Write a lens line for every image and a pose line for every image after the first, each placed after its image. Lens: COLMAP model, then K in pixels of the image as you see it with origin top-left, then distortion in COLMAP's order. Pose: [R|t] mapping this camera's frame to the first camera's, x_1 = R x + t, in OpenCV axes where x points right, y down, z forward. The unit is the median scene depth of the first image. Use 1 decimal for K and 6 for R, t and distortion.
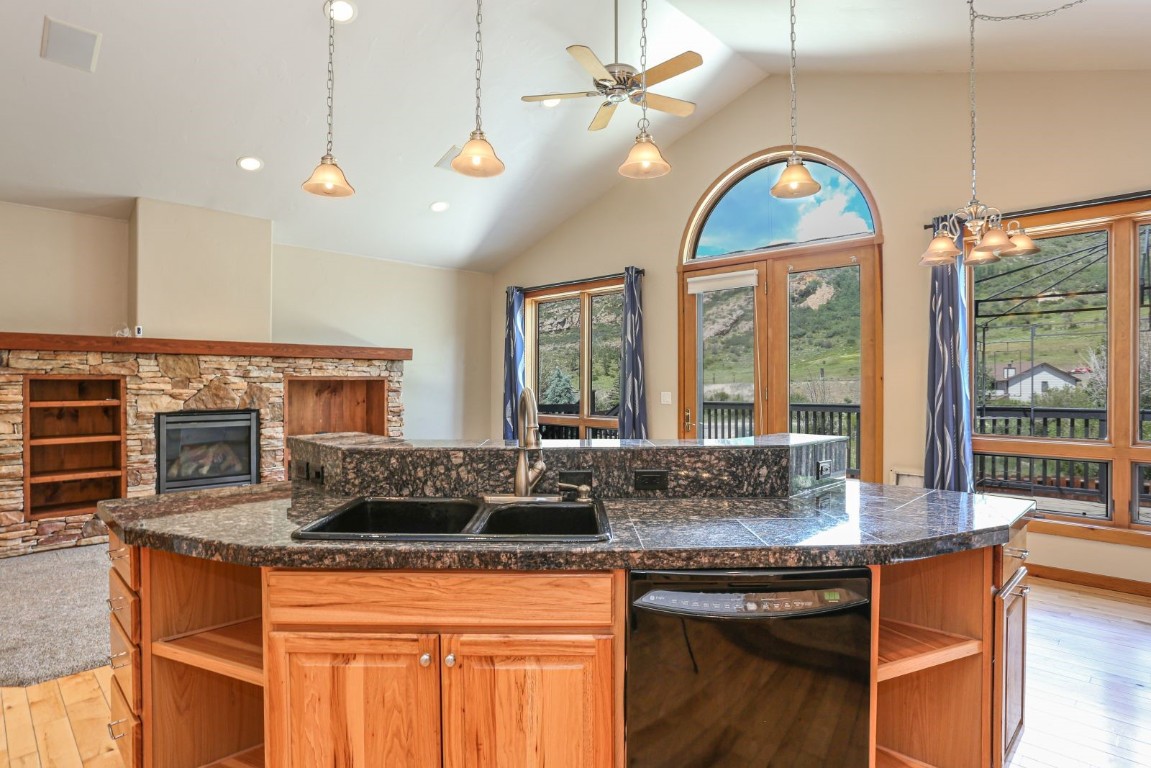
lens RADIAL K [[626.1, 0, 574.6], [0, 626.1, 389.2], [0, 0, 1]] dist [-0.020456, 0.004511]
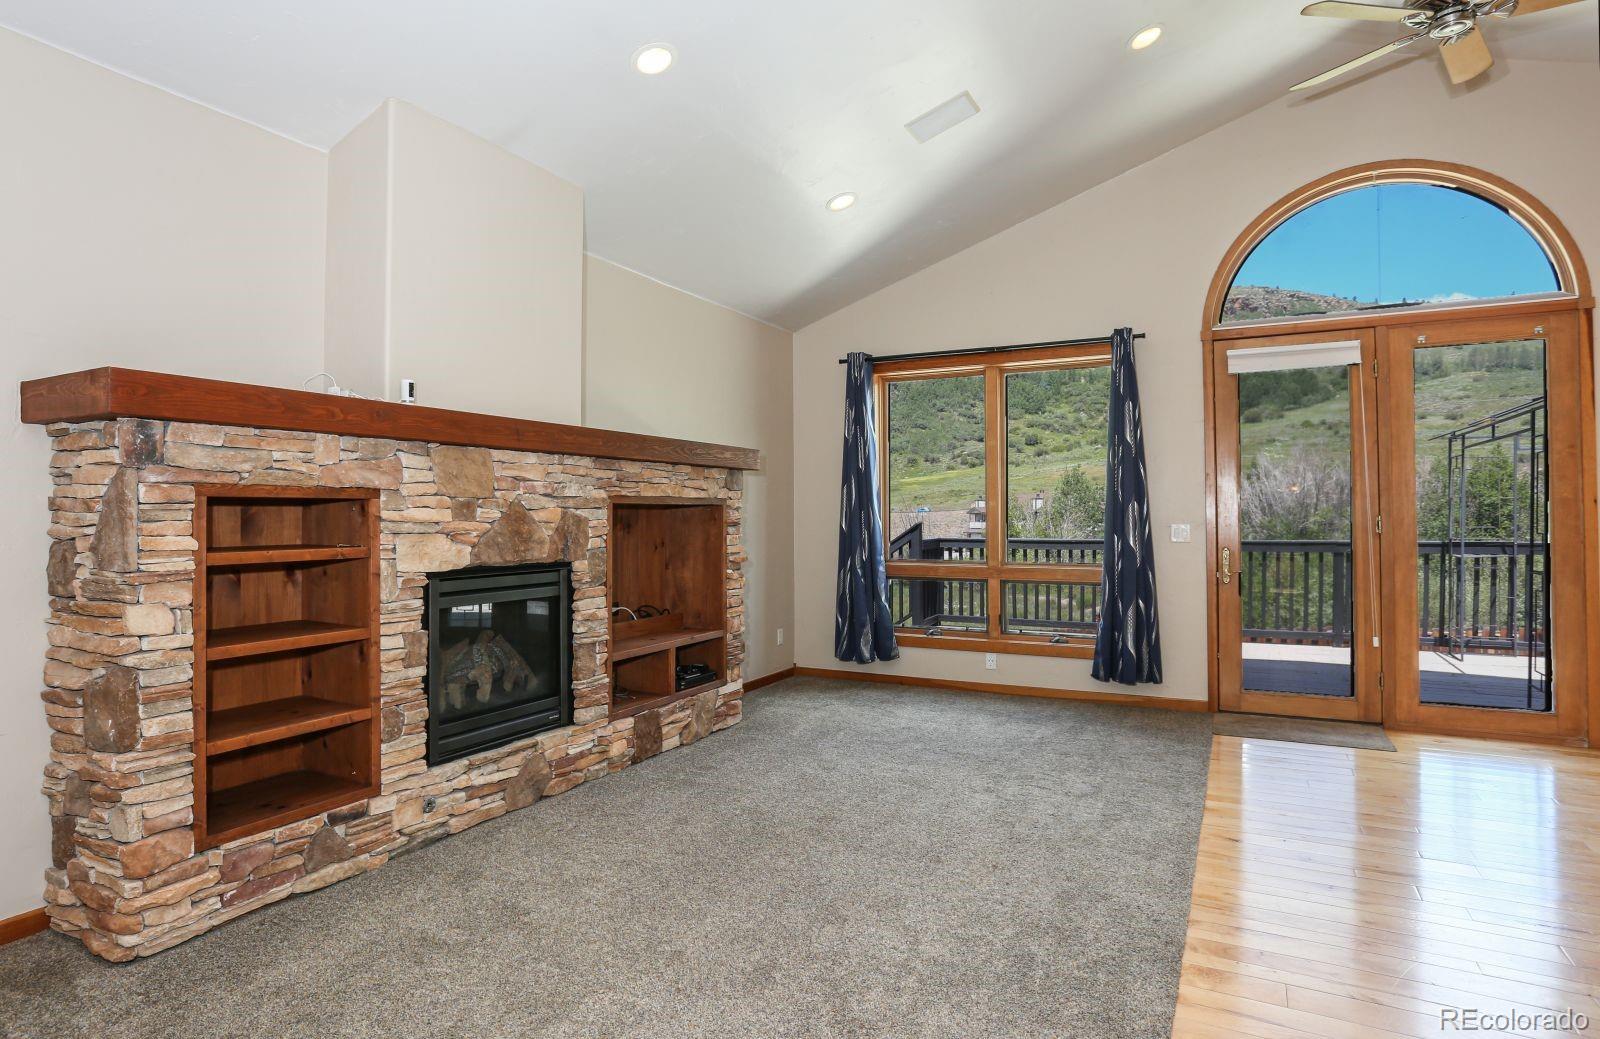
lens RADIAL K [[886.0, 0, 797.0], [0, 886.0, 514.1], [0, 0, 1]] dist [-0.025933, -0.001200]
pose [[0.952963, -0.001511, 0.303083, -0.559725], [0.005206, 0.999922, -0.011383, 0.003220], [-0.303042, 0.012426, 0.952896, 0.279085]]
